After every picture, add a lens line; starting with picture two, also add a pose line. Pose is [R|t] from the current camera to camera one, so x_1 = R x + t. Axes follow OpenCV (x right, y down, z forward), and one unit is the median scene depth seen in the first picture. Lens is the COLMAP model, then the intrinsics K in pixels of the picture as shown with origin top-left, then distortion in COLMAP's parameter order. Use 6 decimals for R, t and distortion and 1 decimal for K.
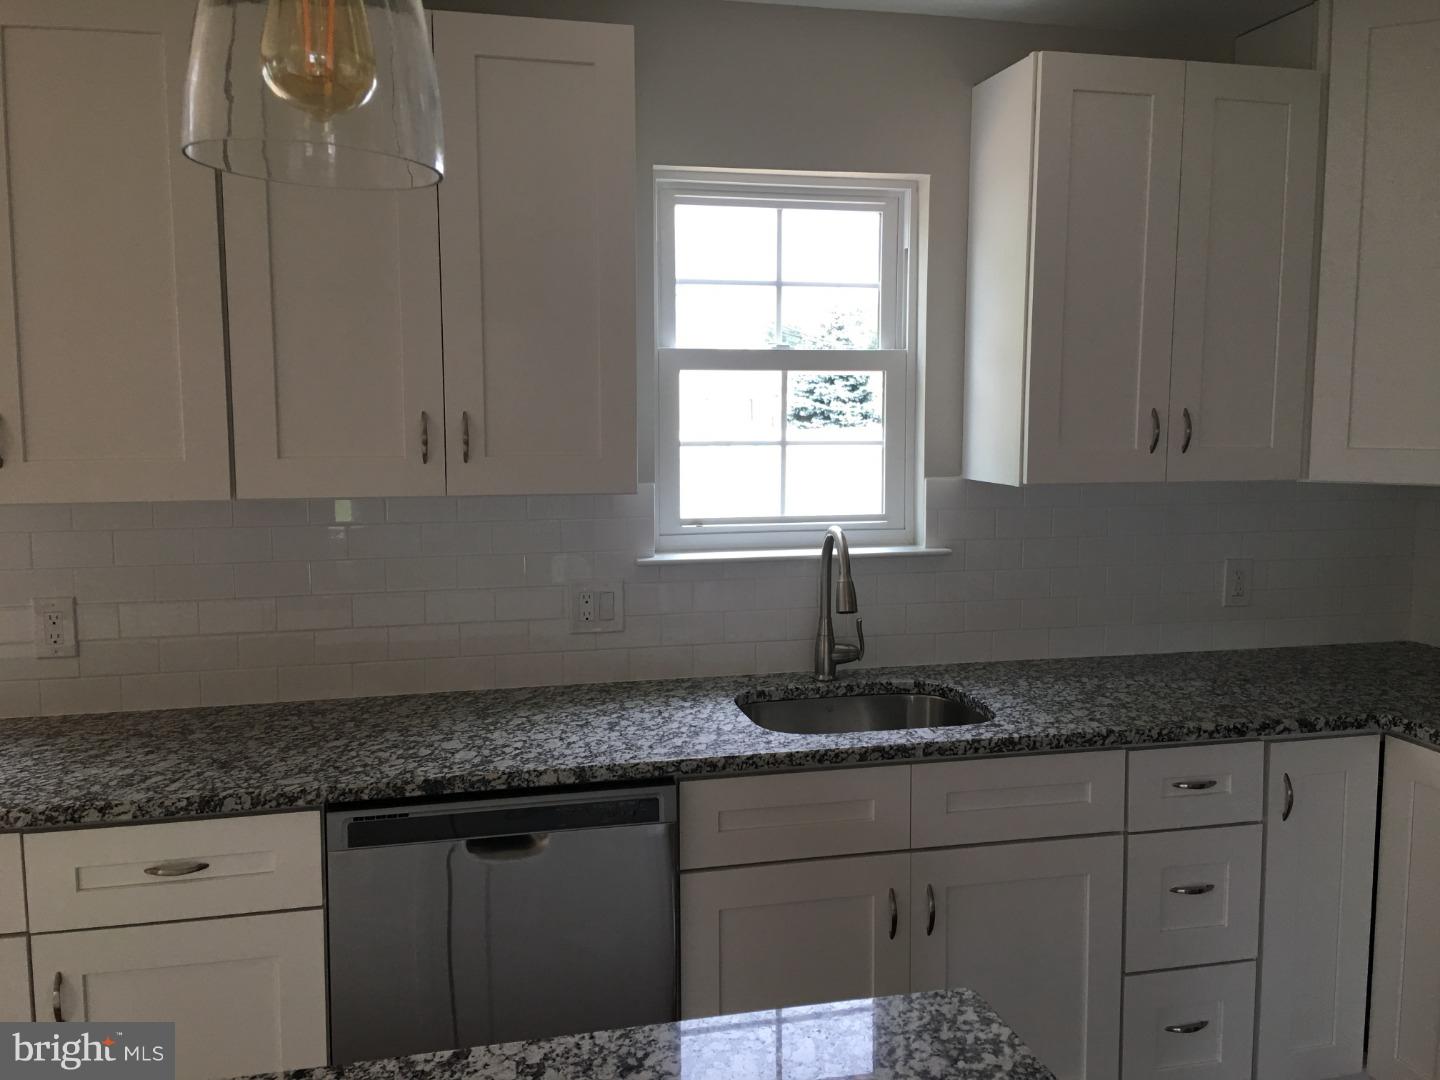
lens RADIAL K [[1210.2, 0, 720.2], [0, 1210.2, 518.8], [0, 0, 1]] dist [-0.007613, -0.002951]
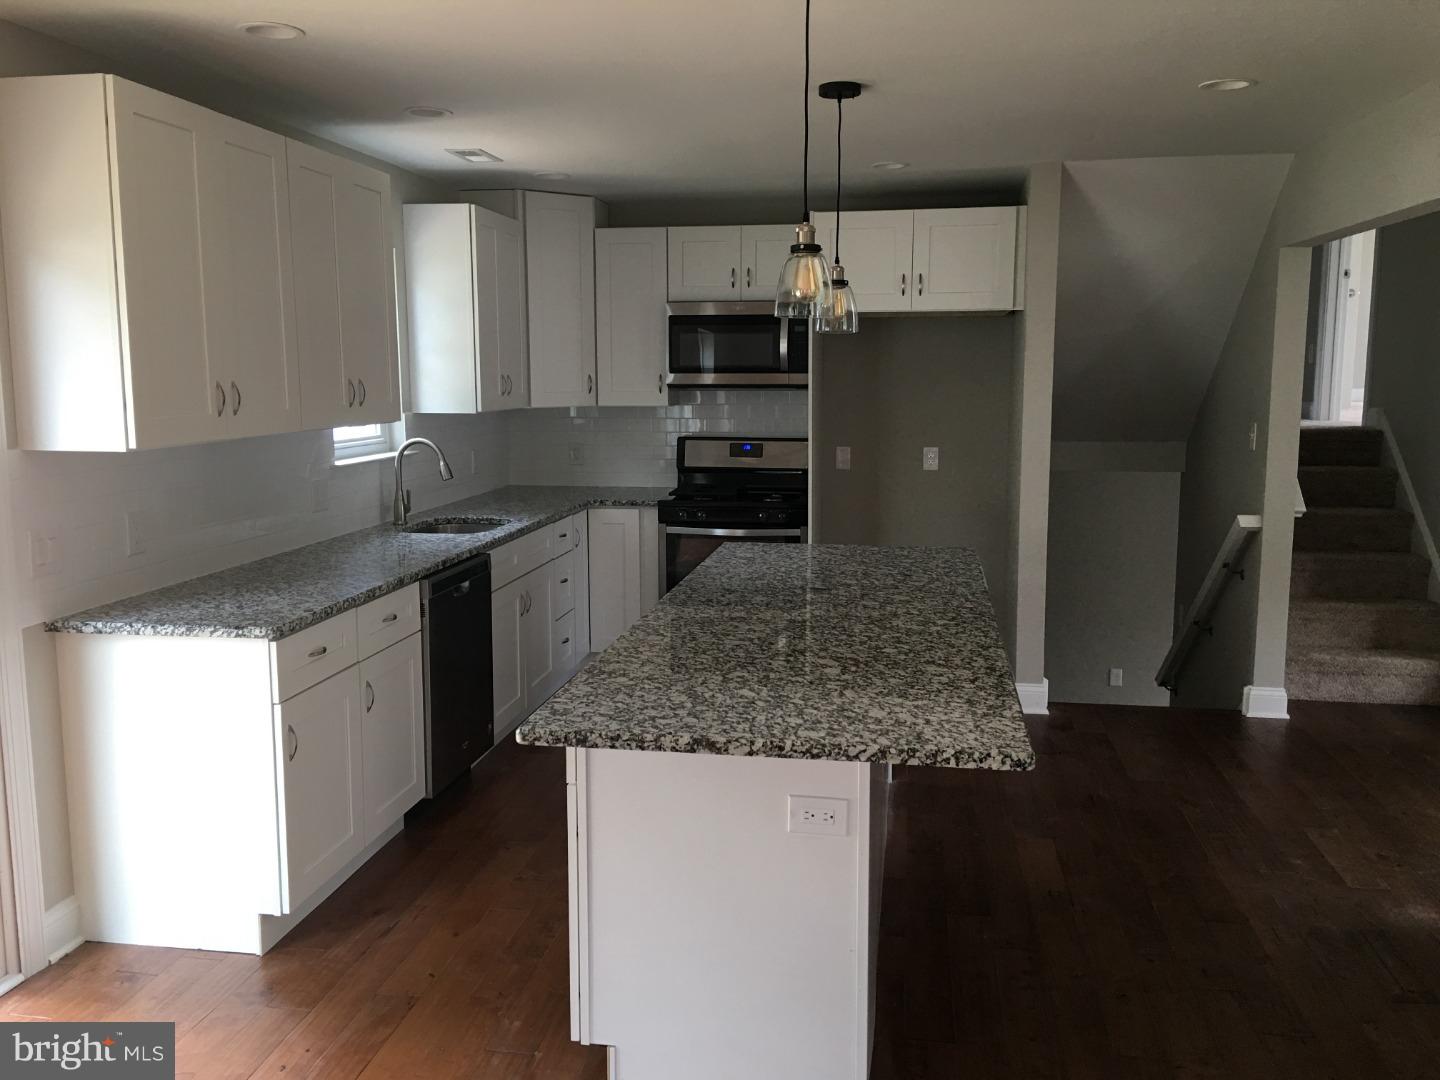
lens RADIAL K [[1210.2, 0, 720.2], [0, 1210.2, 518.8], [0, 0, 1]] dist [-0.007613, -0.002951]
pose [[0.393396, -0.124080, 0.910958, -1.486477], [0.112184, 0.989925, 0.086389, 0.018013], [-0.912499, 0.068209, 0.403352, -0.203806]]
